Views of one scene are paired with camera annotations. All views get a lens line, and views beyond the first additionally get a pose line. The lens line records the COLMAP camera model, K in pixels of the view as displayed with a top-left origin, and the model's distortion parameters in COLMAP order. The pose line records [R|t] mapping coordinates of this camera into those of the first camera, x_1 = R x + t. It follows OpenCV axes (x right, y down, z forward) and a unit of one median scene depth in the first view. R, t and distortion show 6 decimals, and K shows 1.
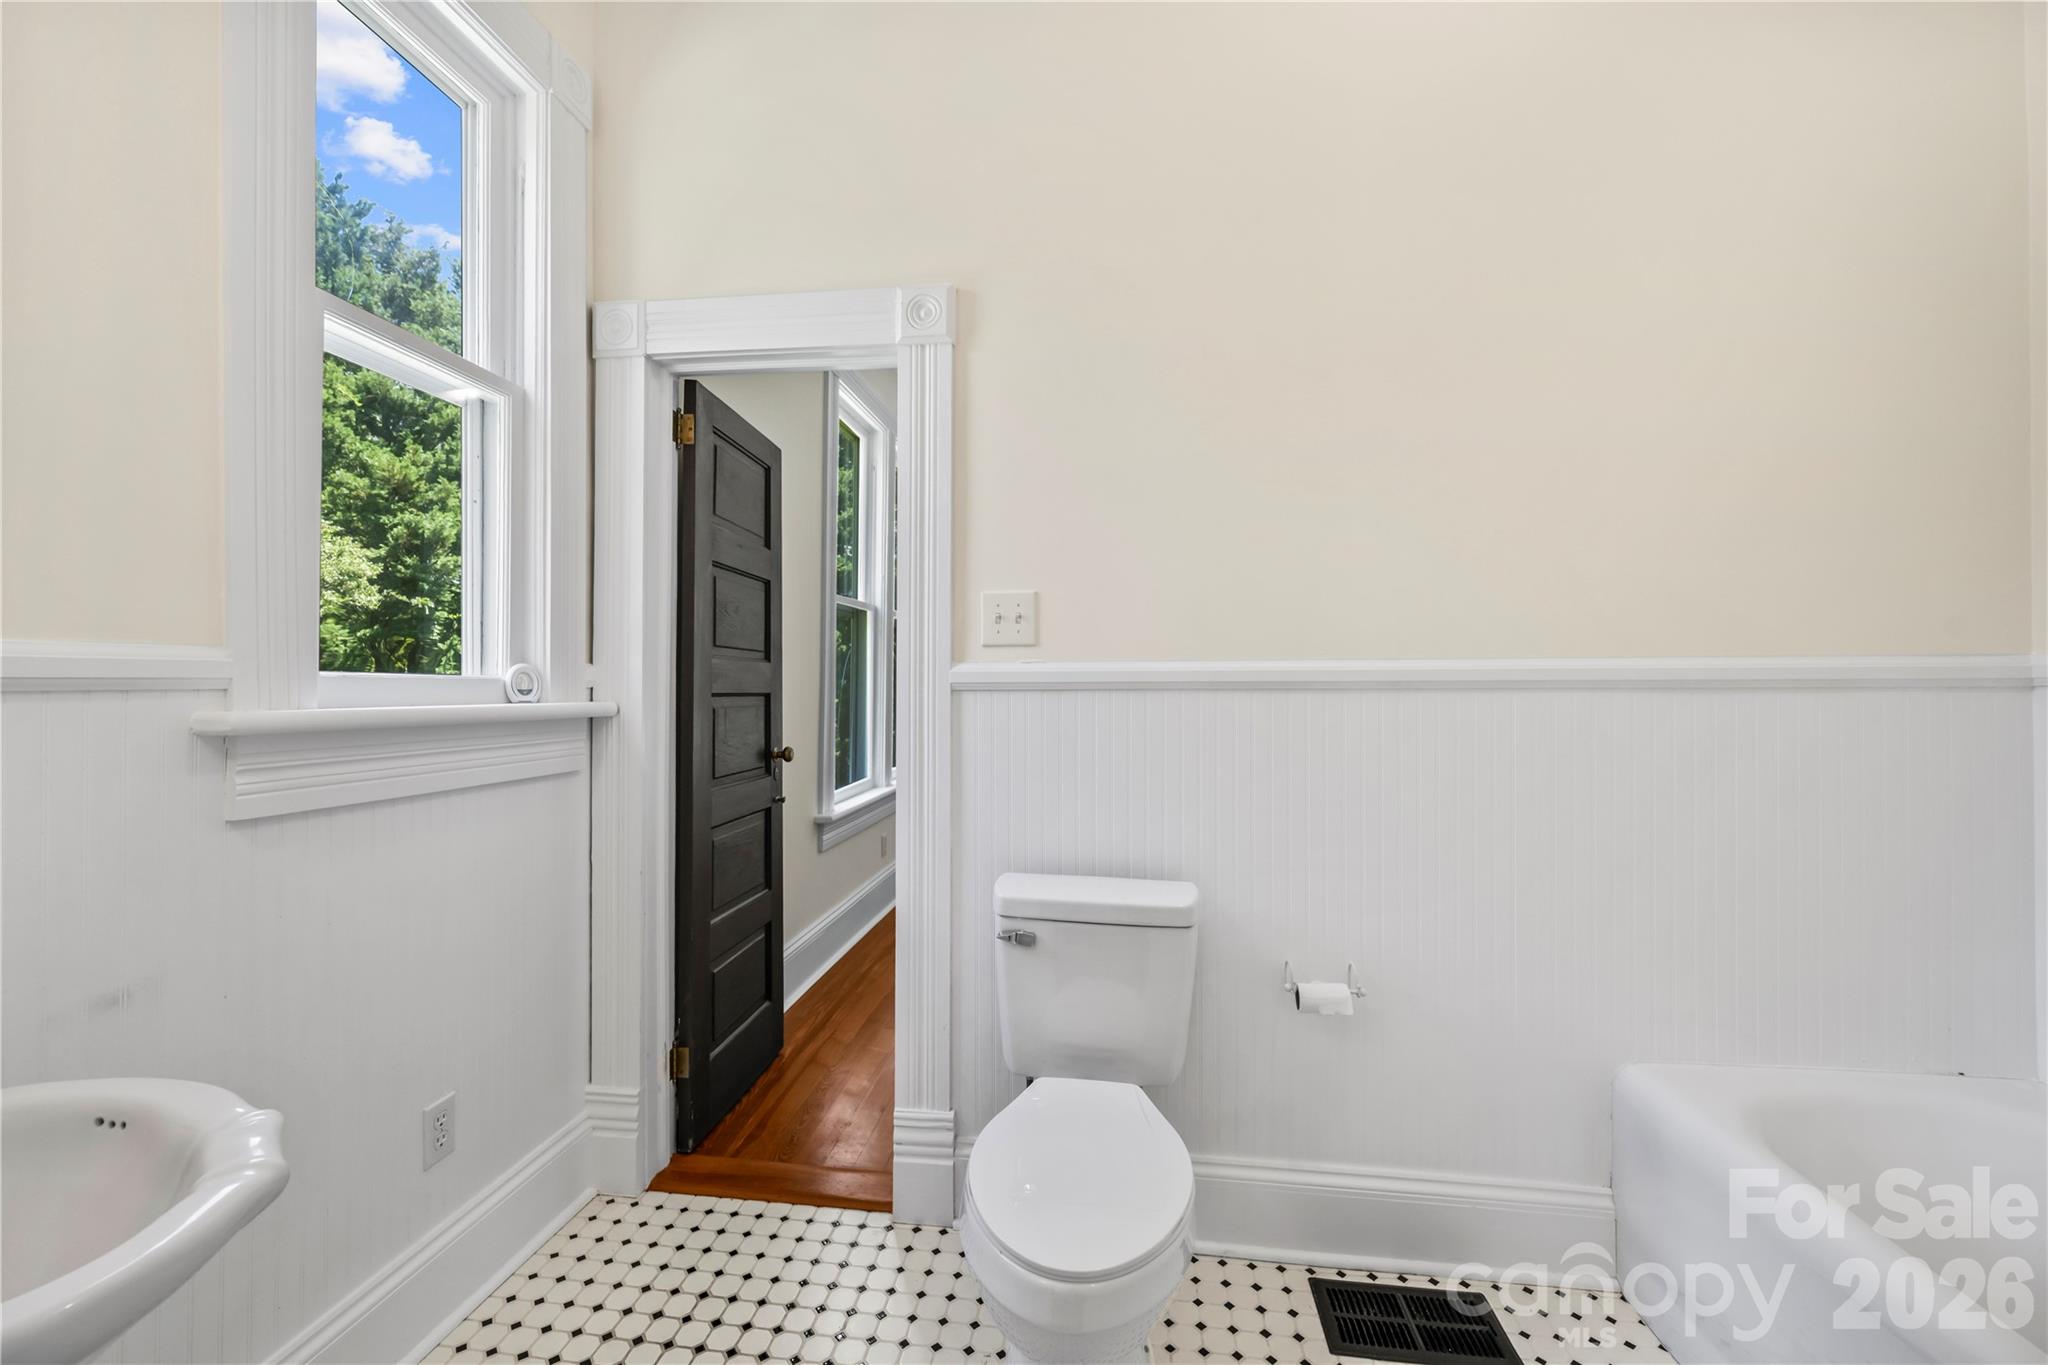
lens RADIAL K [[815.7, 0, 1019.6], [0, 815.7, 681.4], [0, 0, 1]] dist [0.007726, -0.000224]
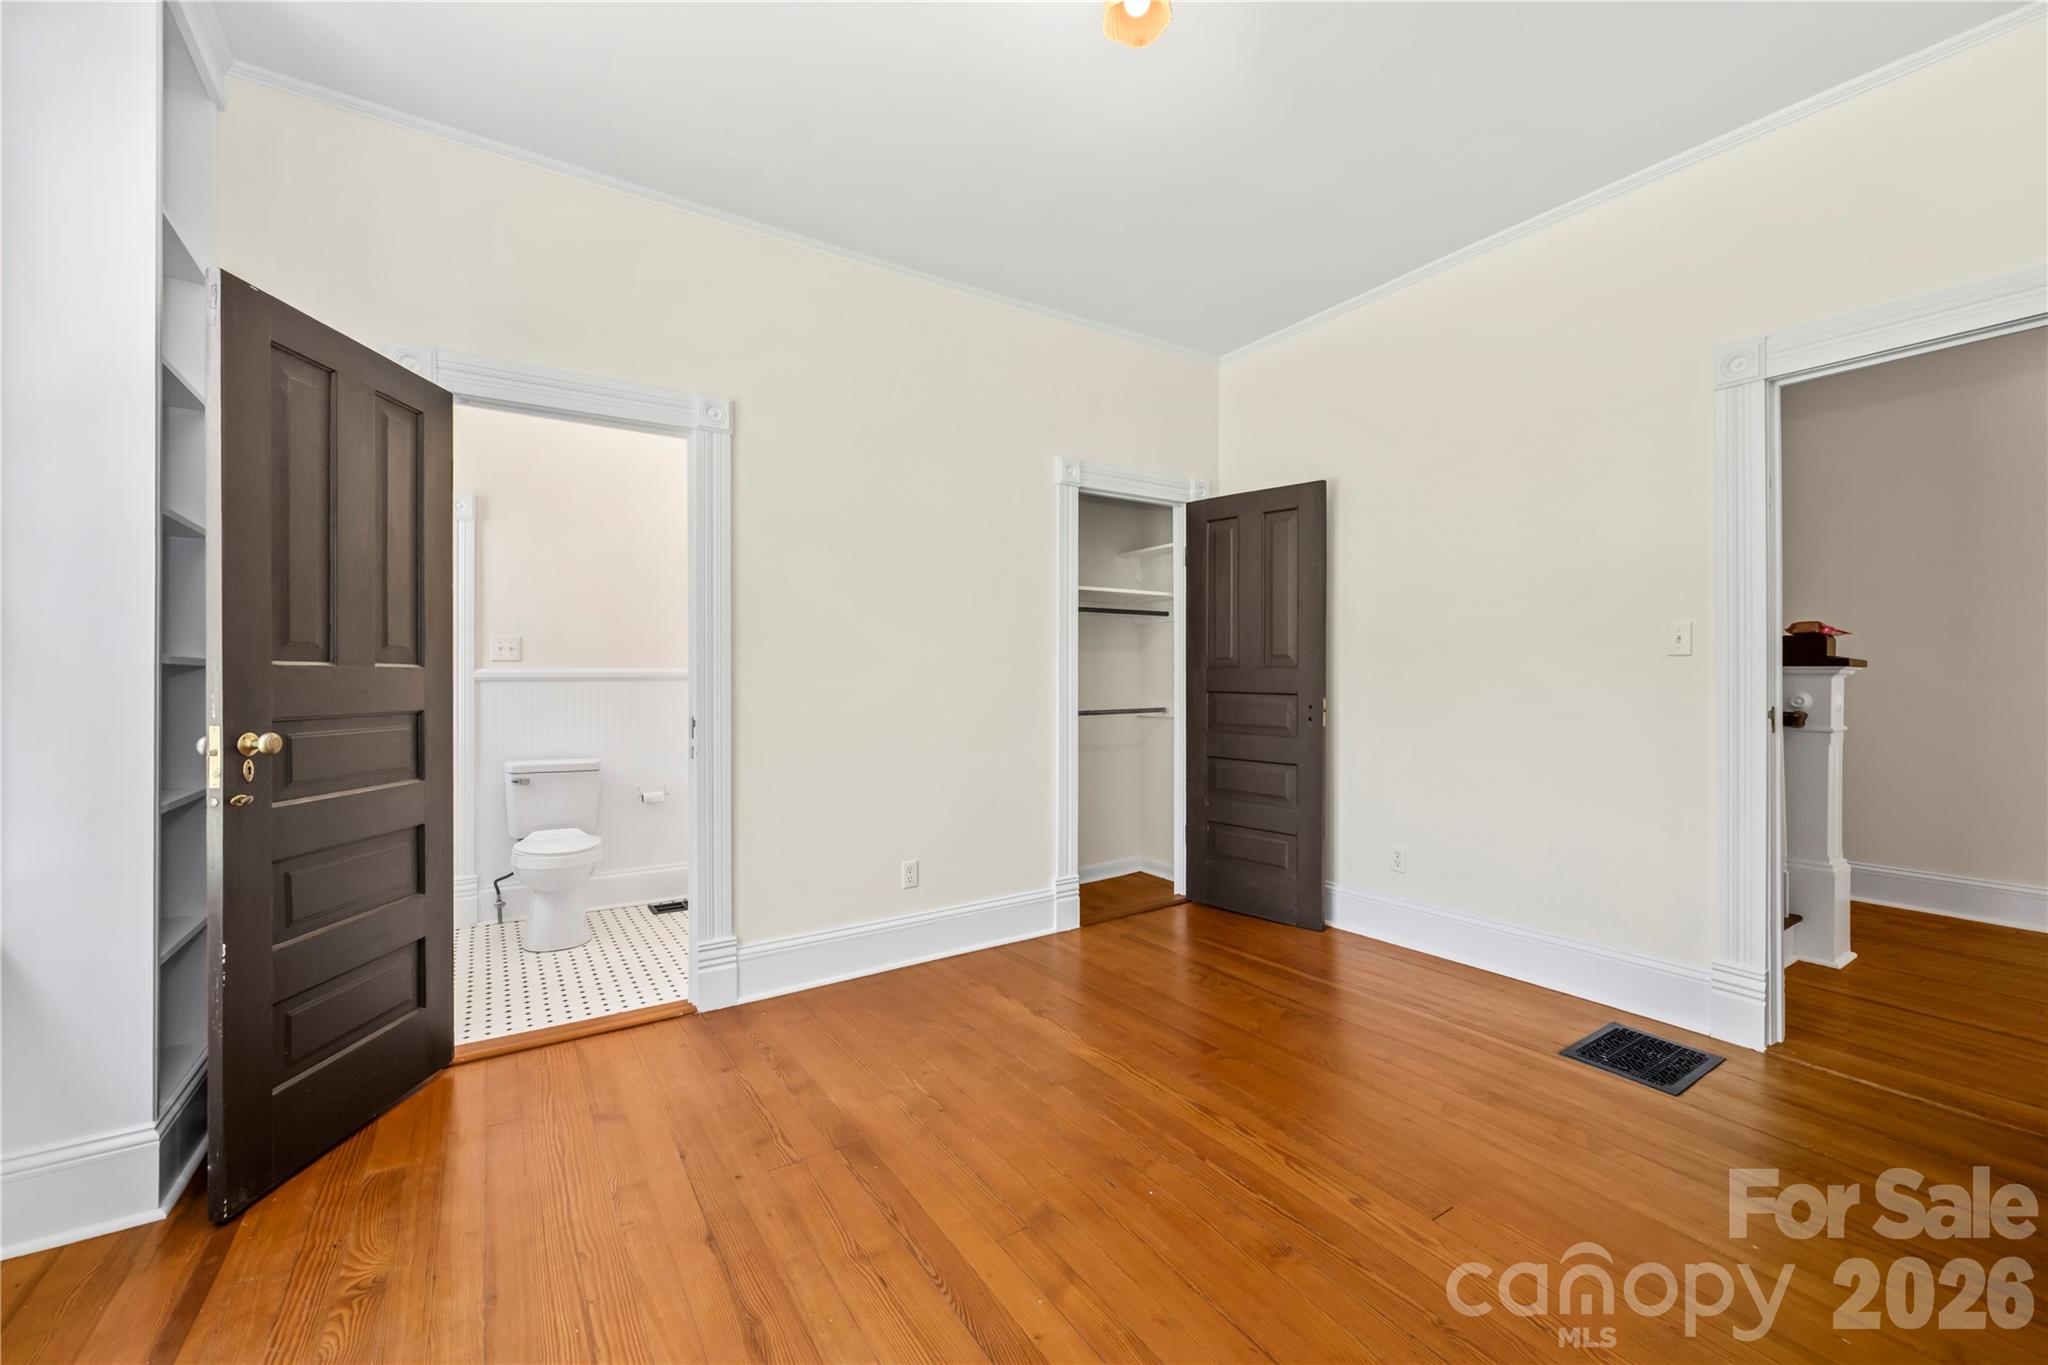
lens RADIAL K [[815.7, 0, 1023.4], [0, 815.7, 677.8], [0, 0, 1]] dist [0.007726, -0.000224]
pose [[0.766002, -0.003465, 0.642829, -0.367385], [0.001226, 0.999992, 0.003928, -0.004907], [-0.642837, -0.002221, 0.765999, -1.615739]]
